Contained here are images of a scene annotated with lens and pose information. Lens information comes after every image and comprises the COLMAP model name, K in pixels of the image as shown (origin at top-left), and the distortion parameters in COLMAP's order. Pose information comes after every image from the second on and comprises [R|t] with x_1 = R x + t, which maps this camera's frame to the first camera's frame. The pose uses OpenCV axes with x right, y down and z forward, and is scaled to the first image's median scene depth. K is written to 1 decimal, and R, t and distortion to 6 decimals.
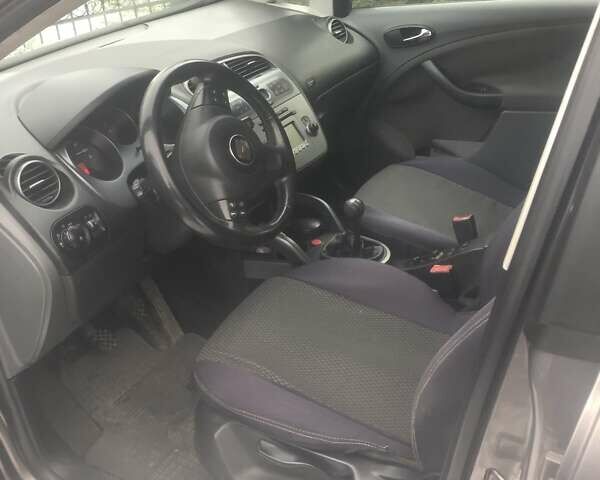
lens RADIAL K [[619.3, 0, 300.0], [0, 619.3, 240.0], [0, 0, 1]] dist [-0.004812, -0.019008]
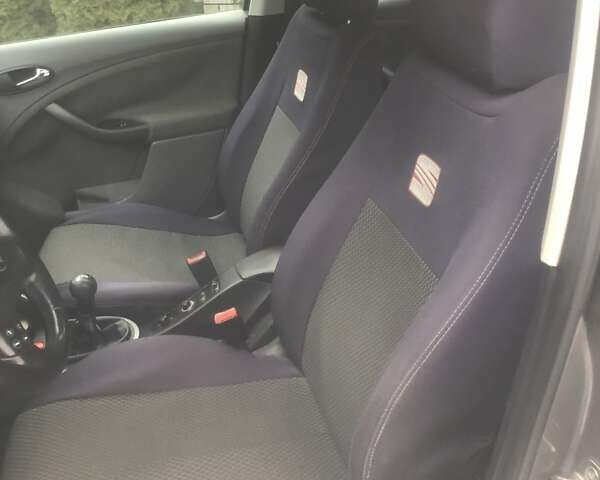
lens RADIAL K [[619.3, 0, 300.0], [0, 619.3, 240.0], [0, 0, 1]] dist [-0.004812, -0.019008]
pose [[0.715625, -0.282755, 0.638694, -0.156040], [0.323561, 0.944570, 0.055634, -0.047595], [-0.619023, 0.166843, 0.767447, 0.158943]]
